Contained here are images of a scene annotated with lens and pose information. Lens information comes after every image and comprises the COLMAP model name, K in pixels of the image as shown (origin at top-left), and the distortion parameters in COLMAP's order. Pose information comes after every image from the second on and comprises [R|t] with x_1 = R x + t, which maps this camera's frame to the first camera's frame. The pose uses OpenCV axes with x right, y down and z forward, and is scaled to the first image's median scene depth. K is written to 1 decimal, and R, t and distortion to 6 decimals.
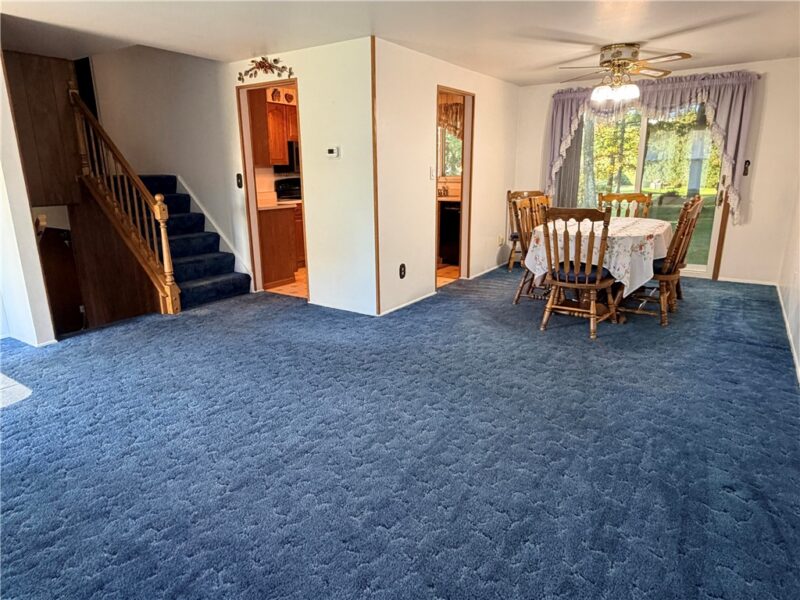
lens RADIAL K [[502.2, 0, 400.0], [0, 502.2, 300.0], [0, 0, 1]] dist [0.002055, 0.002681]
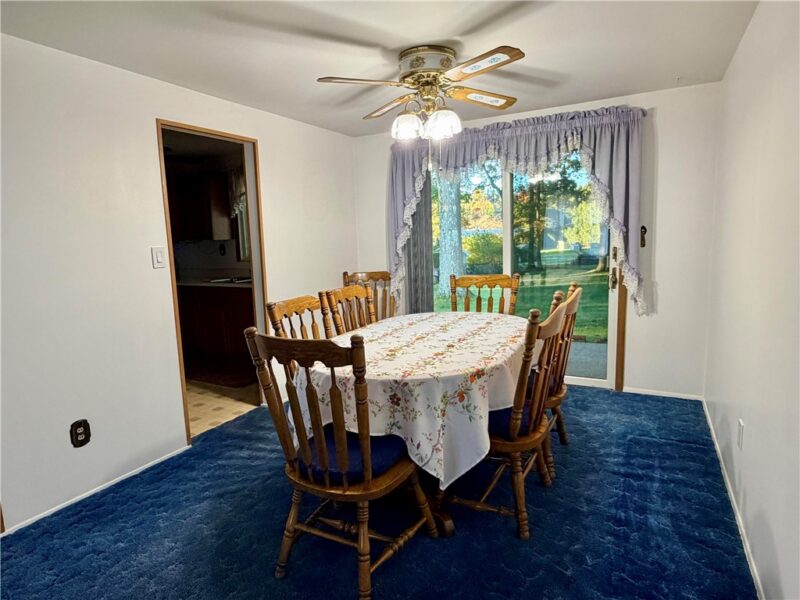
lens RADIAL K [[474.1, 0, 400.0], [0, 474.1, 300.0], [0, 0, 1]] dist [-0.000081, 0.001091]
pose [[0.994170, -0.037799, 0.100984, 0.284633], [0.049848, 0.991572, -0.119587, -0.113838], [-0.095612, 0.123924, 0.987675, 0.392572]]
